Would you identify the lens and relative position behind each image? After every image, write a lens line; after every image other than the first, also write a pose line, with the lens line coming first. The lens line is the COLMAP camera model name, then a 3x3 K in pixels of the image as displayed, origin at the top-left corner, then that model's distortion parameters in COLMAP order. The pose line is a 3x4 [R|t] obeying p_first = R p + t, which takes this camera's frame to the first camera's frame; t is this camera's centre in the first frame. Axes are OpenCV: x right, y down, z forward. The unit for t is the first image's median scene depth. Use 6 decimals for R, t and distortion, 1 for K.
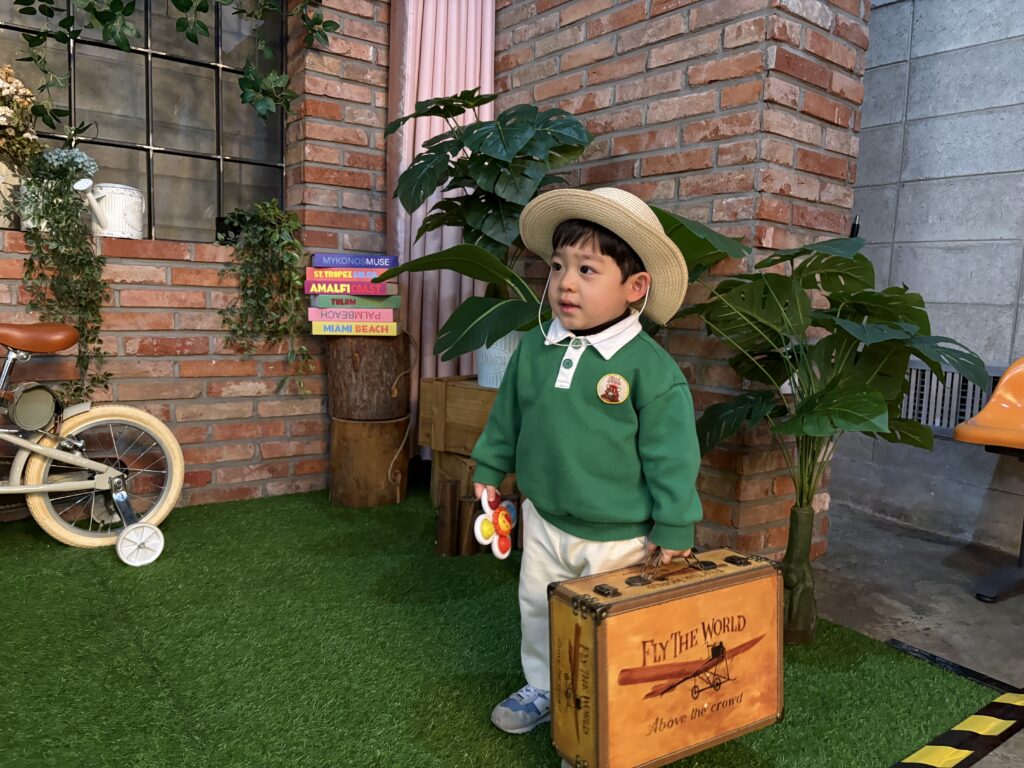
lens RADIAL K [[784.5, 0, 509.7], [0, 784.5, 381.7], [0, 0, 1]] dist [0.026380, -0.024363]
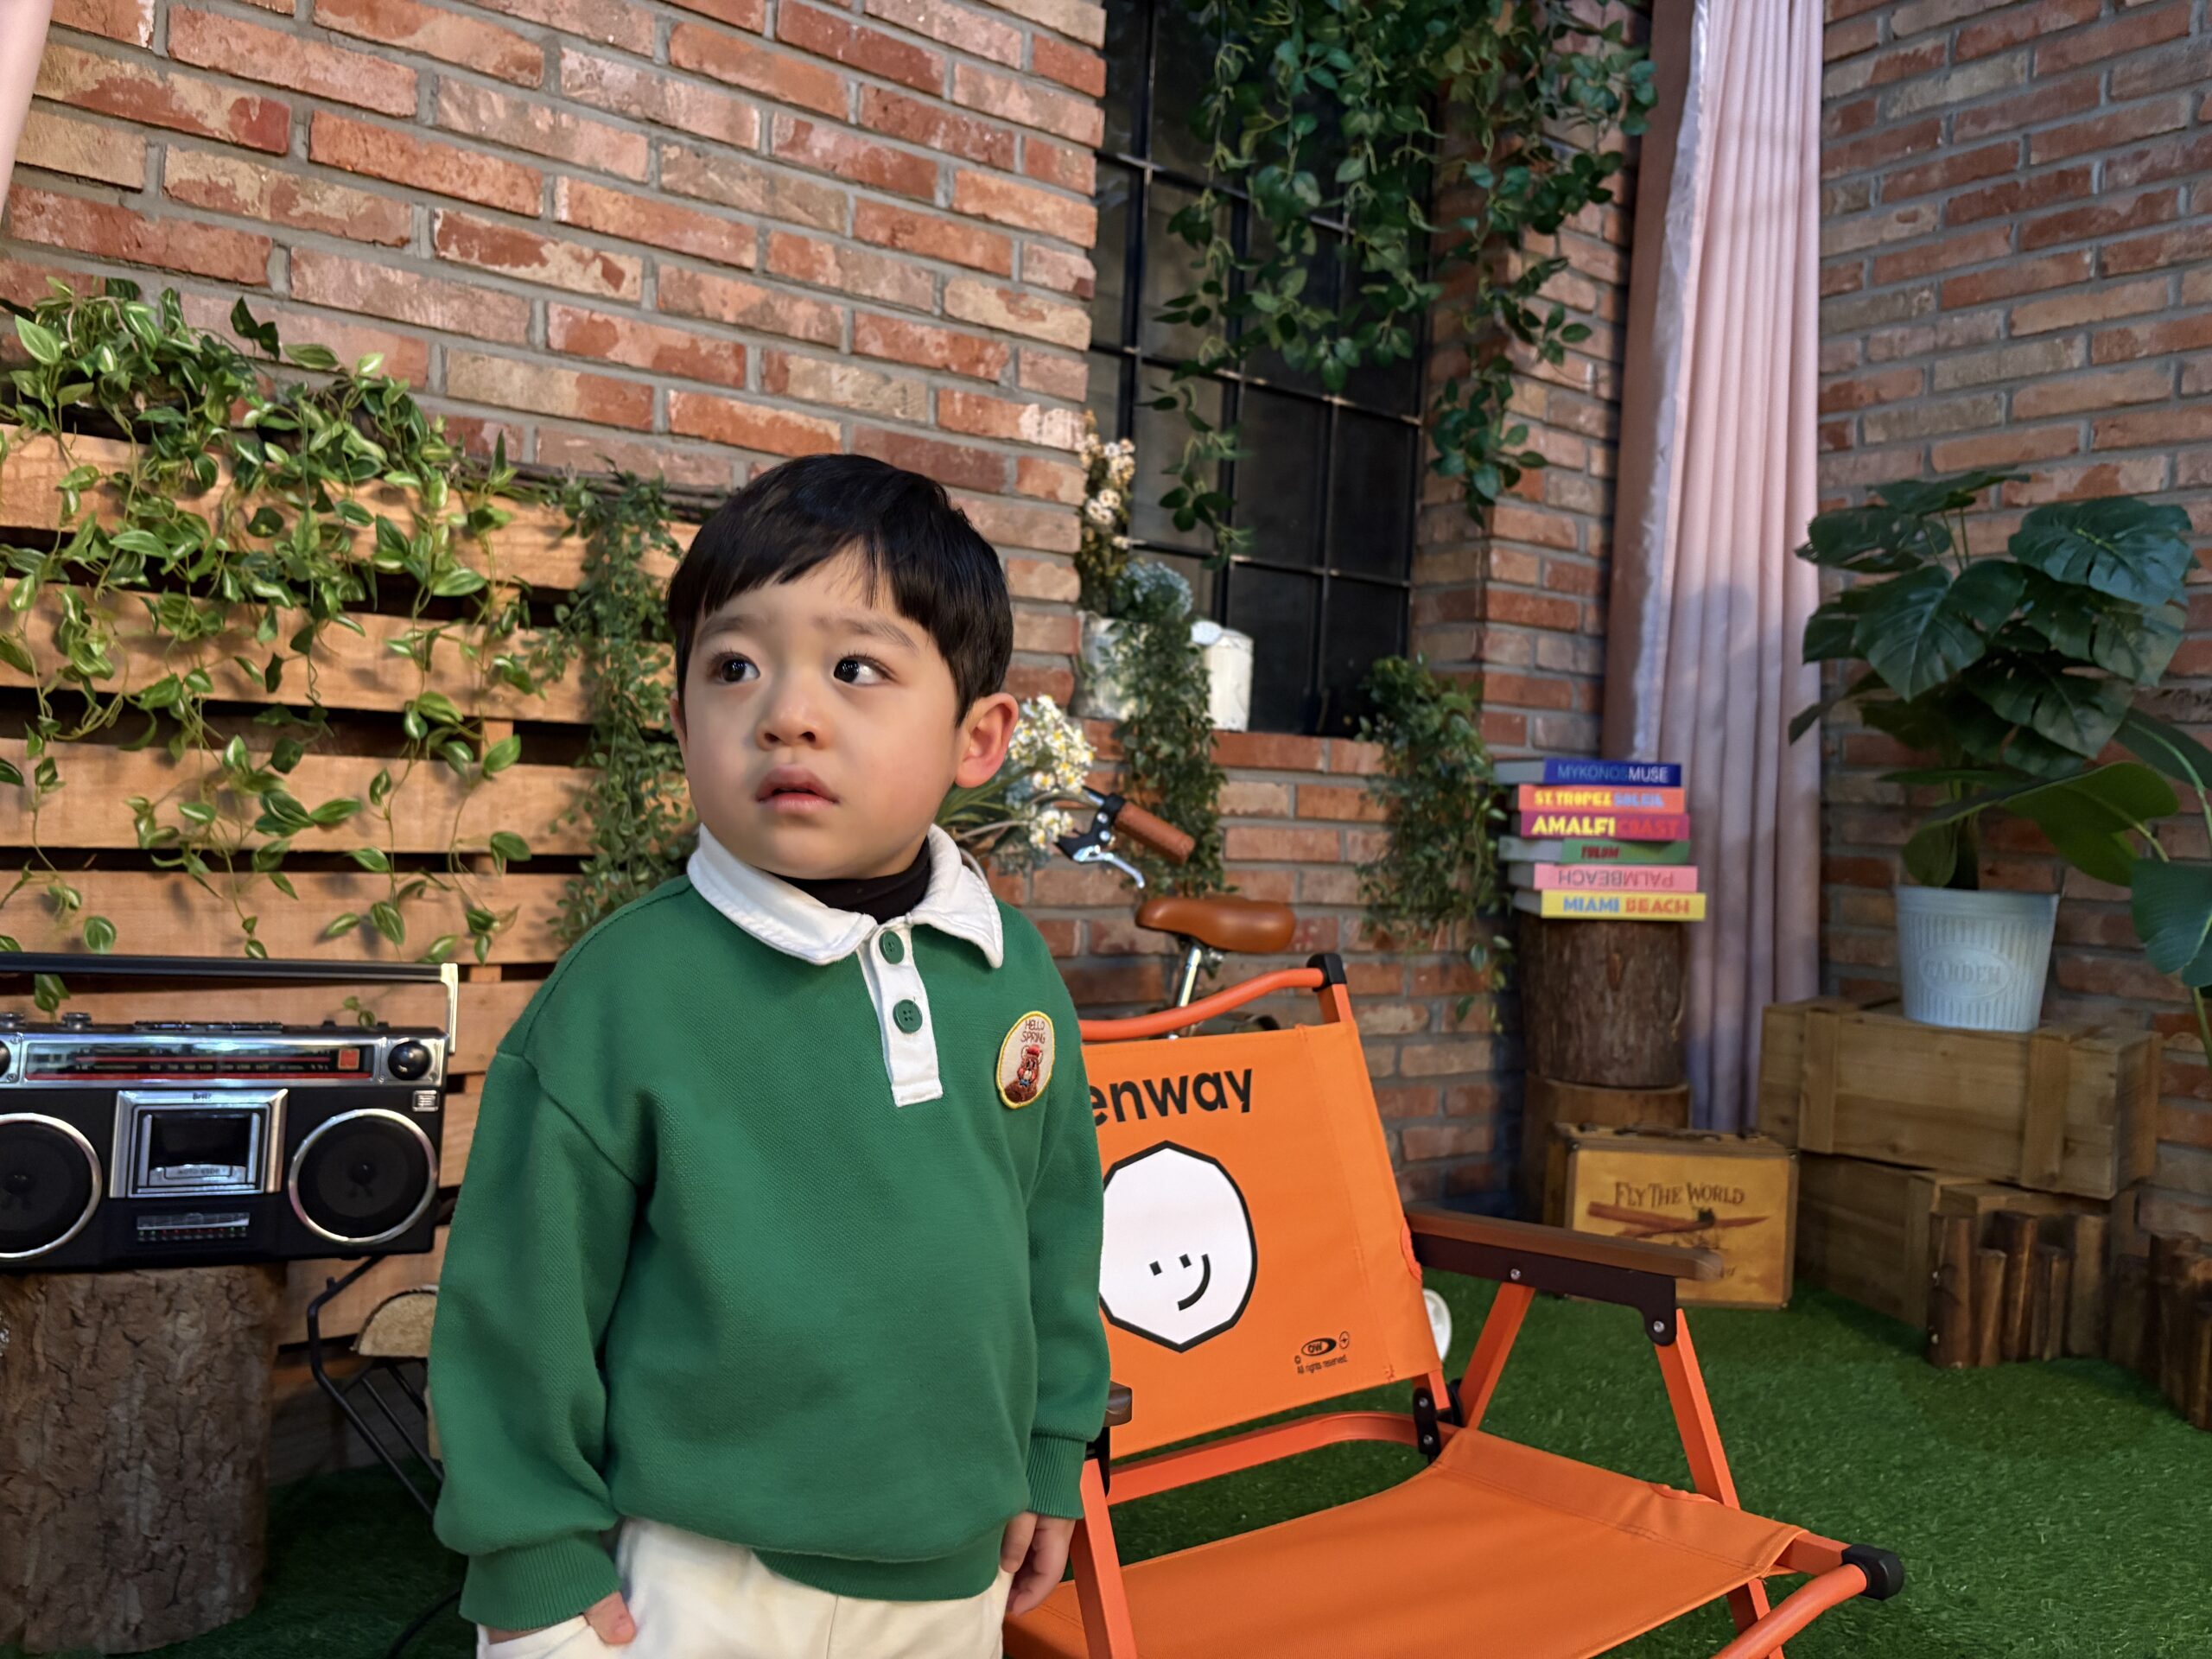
lens RADIAL K [[1694.7, 0, 1108.1], [0, 1694.7, 825.8], [0, 0, 1]] dist [0.026380, -0.024363]
pose [[0.999918, 0.012675, -0.001682, -0.528696], [-0.012777, 0.995560, -0.093256, -0.012013], [0.000492, 0.093270, 0.995641, -0.102377]]
